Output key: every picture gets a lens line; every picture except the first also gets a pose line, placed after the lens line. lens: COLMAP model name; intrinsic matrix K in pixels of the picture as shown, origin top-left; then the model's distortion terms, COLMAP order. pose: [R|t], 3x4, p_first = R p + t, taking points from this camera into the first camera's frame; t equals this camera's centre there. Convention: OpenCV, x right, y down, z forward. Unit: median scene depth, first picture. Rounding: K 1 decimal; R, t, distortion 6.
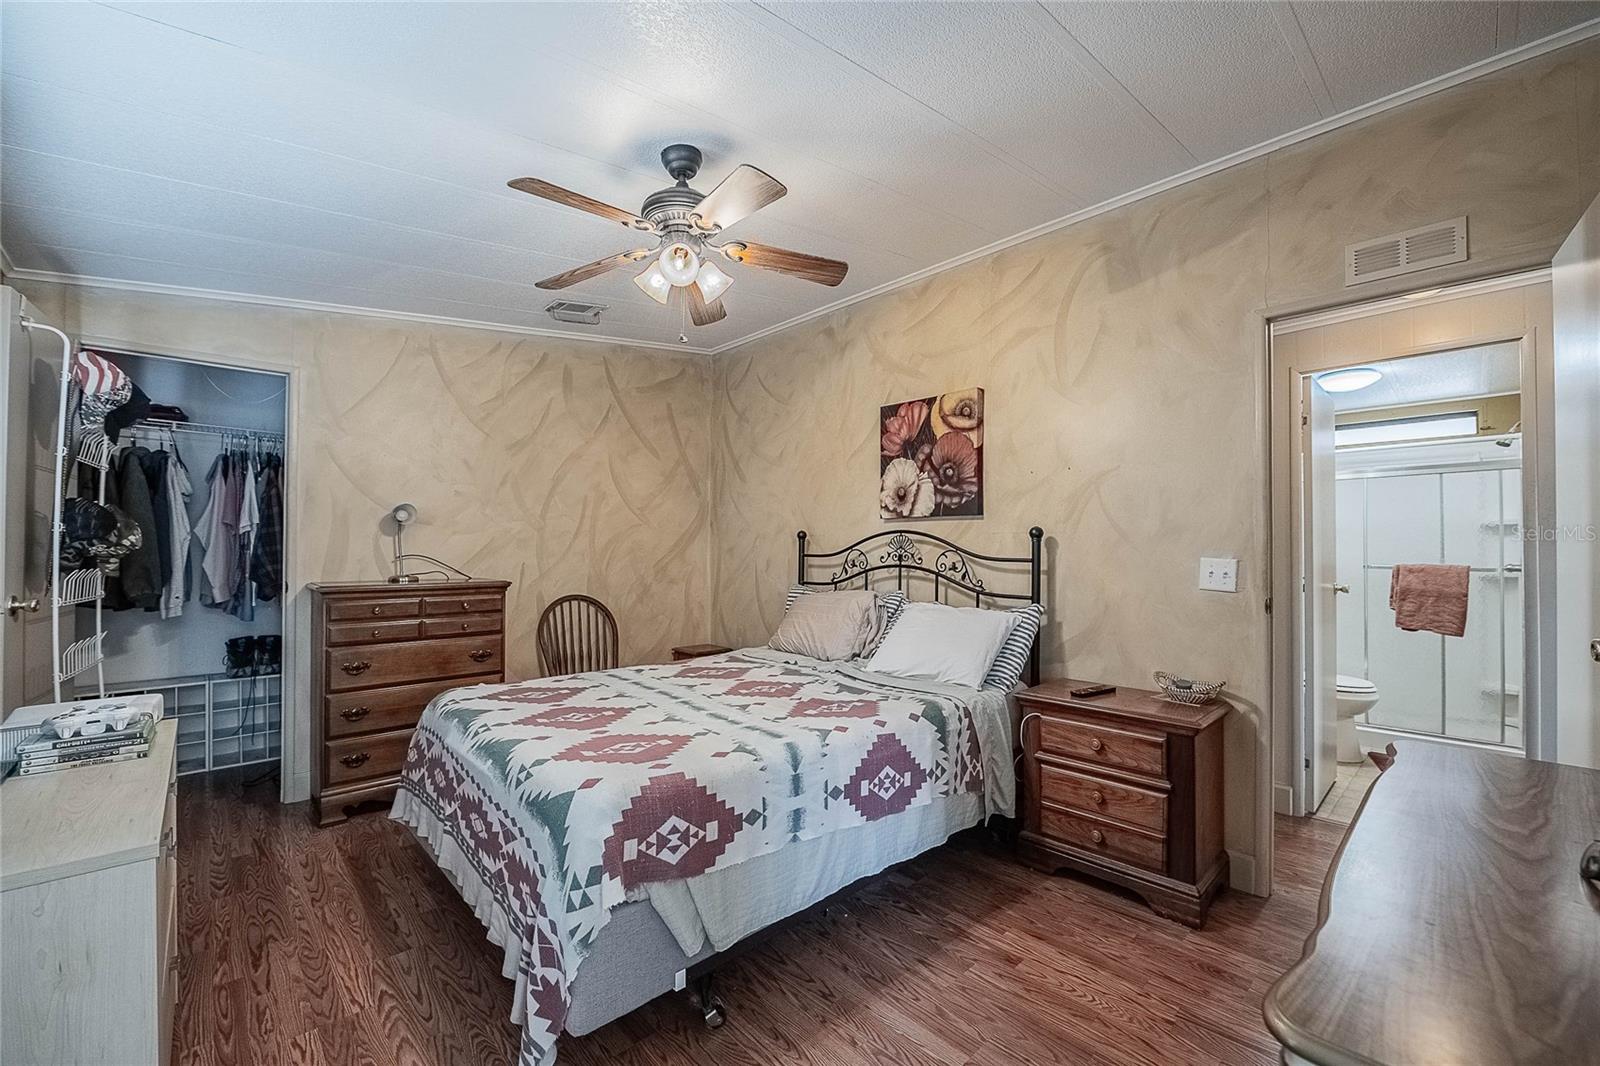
lens RADIAL K [[657.6, 0, 807.4], [0, 657.6, 540.9], [0, 0, 1]] dist [-0.008581, -0.001881]
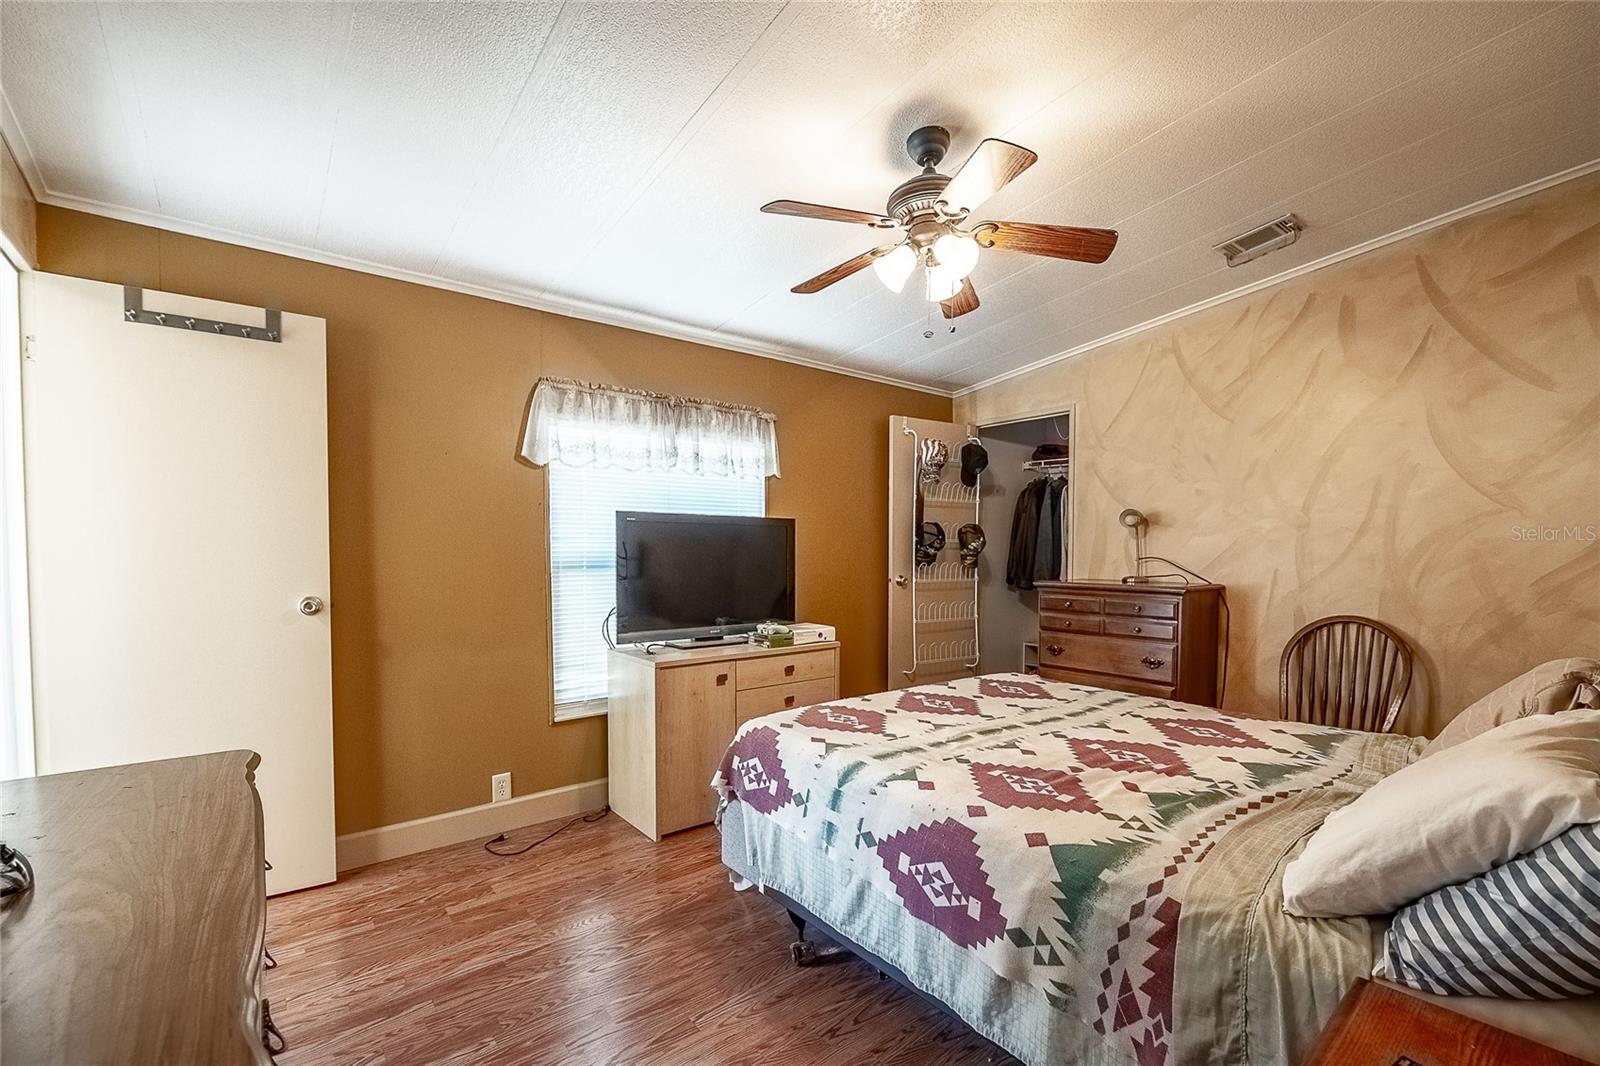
lens RADIAL K [[657.6, 0, 783.8], [0, 657.6, 576.6], [0, 0, 1]] dist [-0.008581, -0.001881]
pose [[-0.083962, 0.042036, -0.995582, 0.482593], [0.011936, 0.999081, 0.041177, 0.002354], [0.996397, -0.008426, -0.084387, 0.521686]]
